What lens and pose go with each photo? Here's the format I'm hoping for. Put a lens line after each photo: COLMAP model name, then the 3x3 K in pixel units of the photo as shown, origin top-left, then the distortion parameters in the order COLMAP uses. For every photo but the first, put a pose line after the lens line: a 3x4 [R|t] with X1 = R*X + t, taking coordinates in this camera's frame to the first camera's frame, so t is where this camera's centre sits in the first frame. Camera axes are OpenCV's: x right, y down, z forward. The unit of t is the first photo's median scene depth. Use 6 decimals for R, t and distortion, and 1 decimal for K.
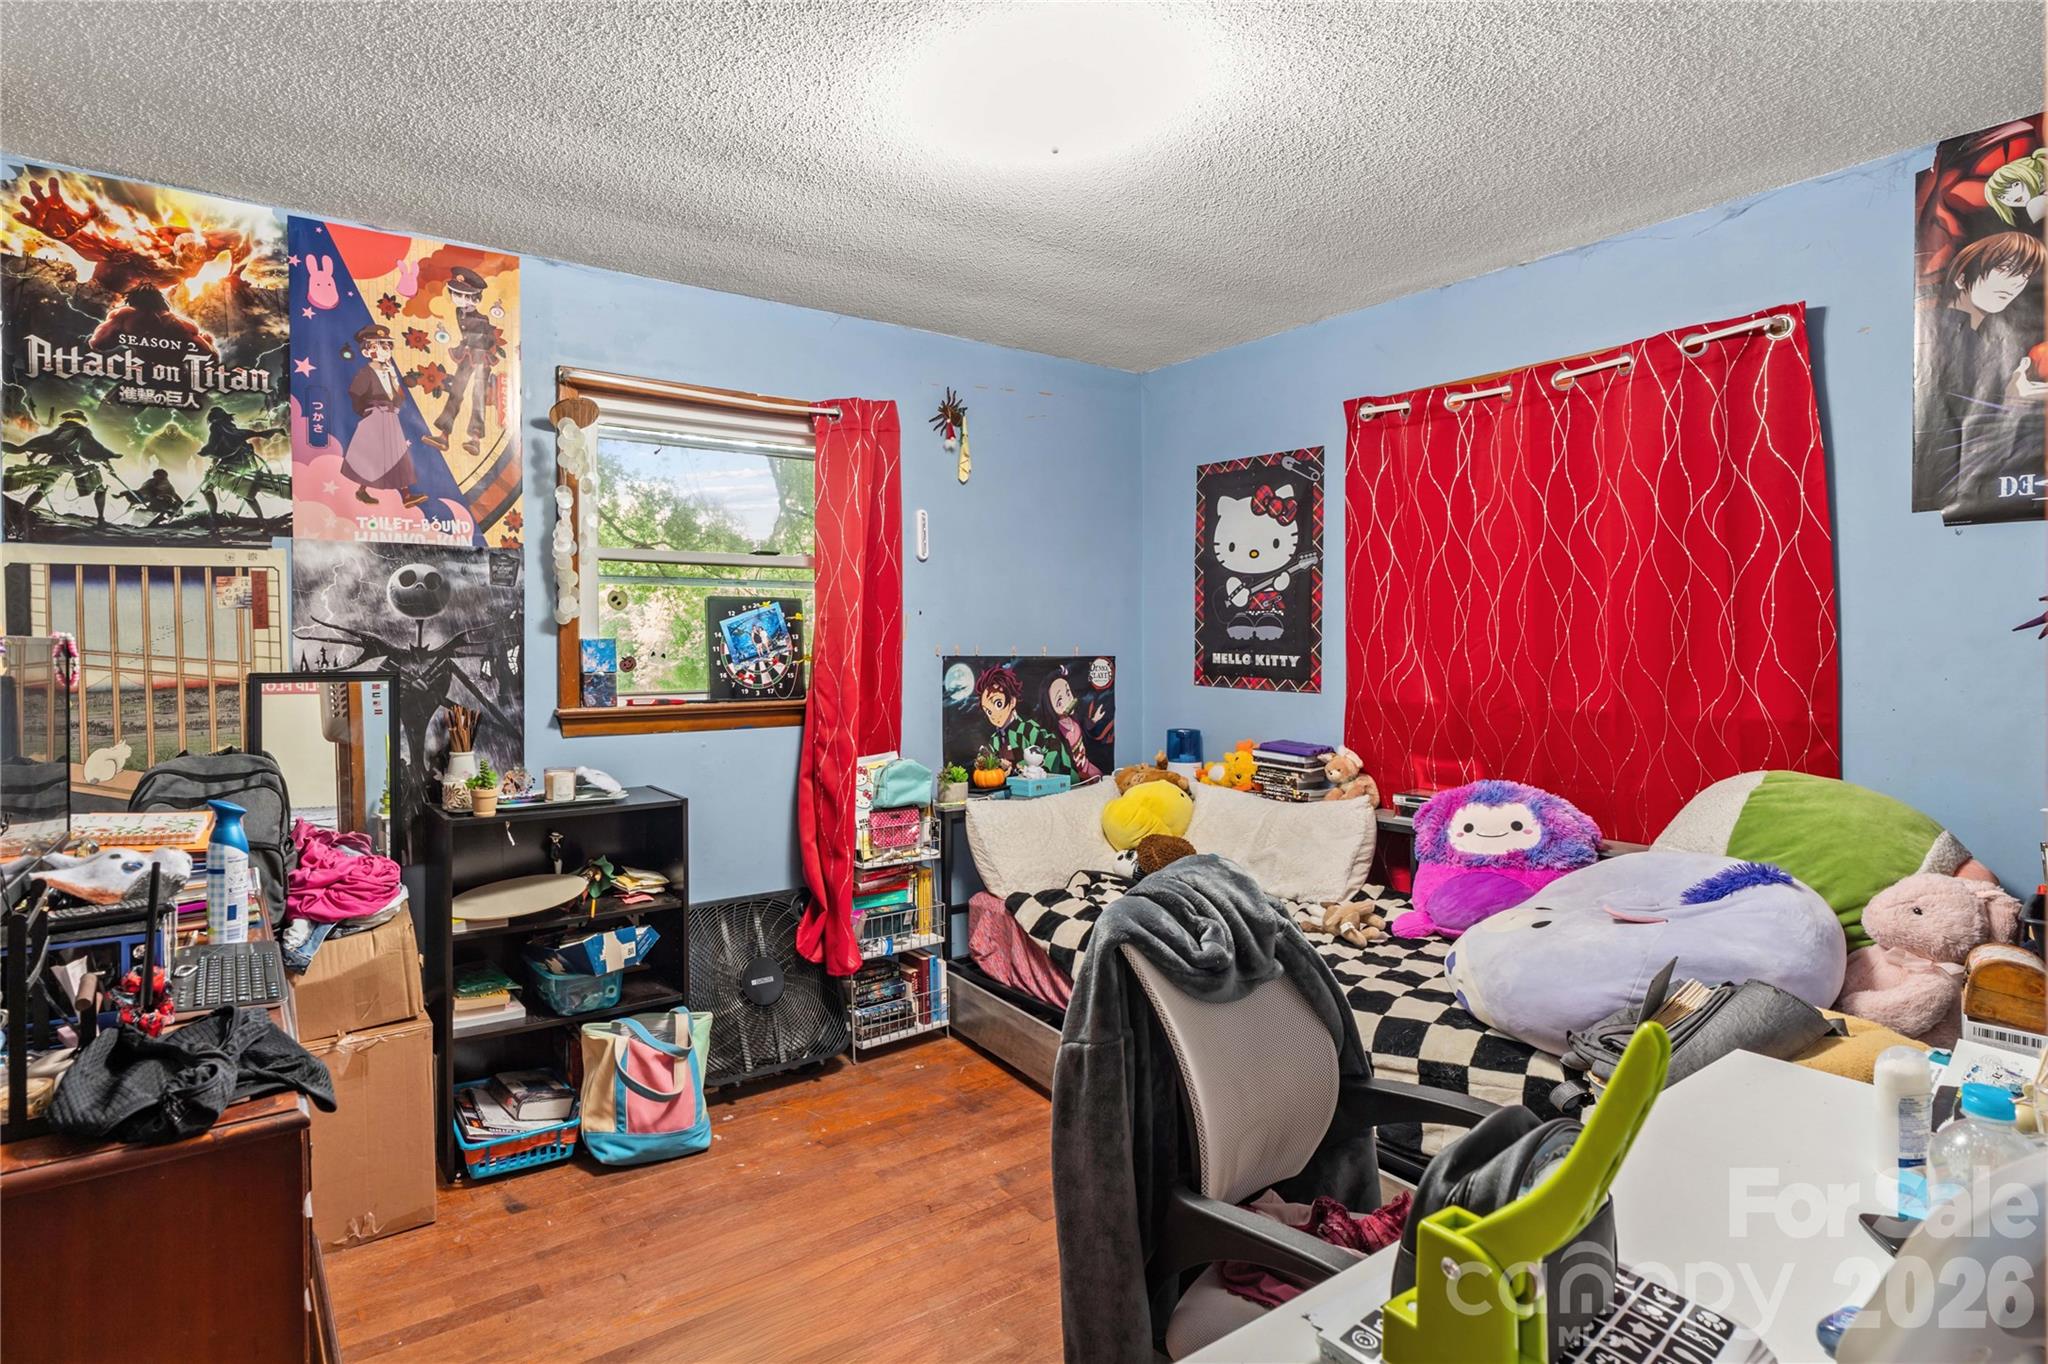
lens RADIAL K [[945.1, 0, 1020.2], [0, 945.1, 674.5], [0, 0, 1]] dist [0.000119, 0.000437]
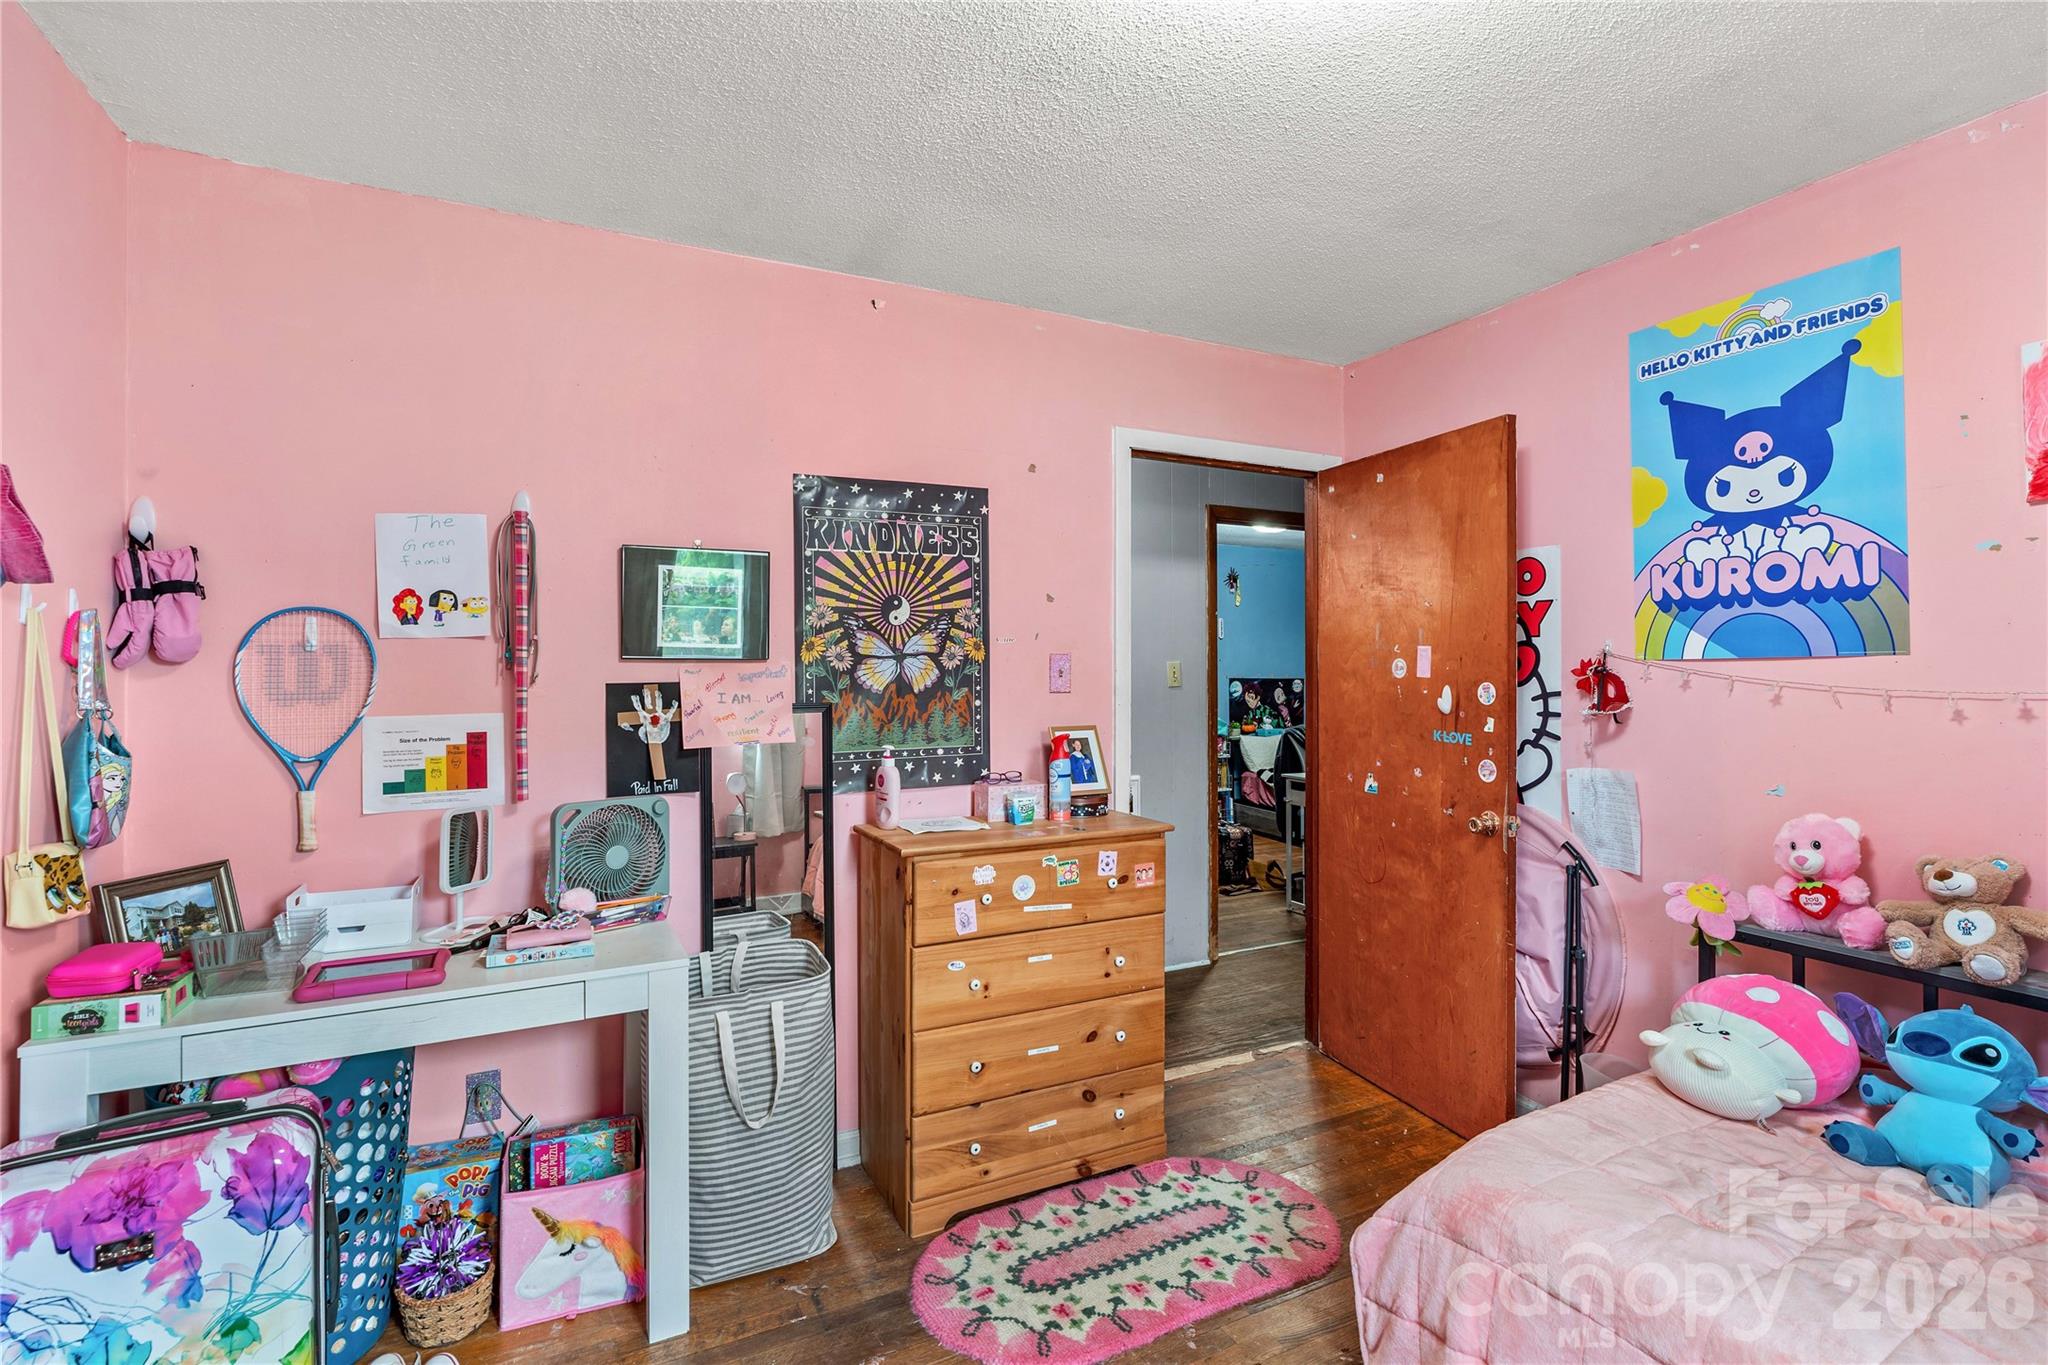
lens RADIAL K [[945.1, 0, 1020.2], [0, 945.1, 675.0], [0, 0, 1]] dist [0.000119, 0.000437]
pose [[0.972803, 0.001912, -0.231627, -0.041401], [-0.005513, 0.999874, -0.014904, 0.011268], [0.231569, 0.015776, 0.972691, -1.496908]]
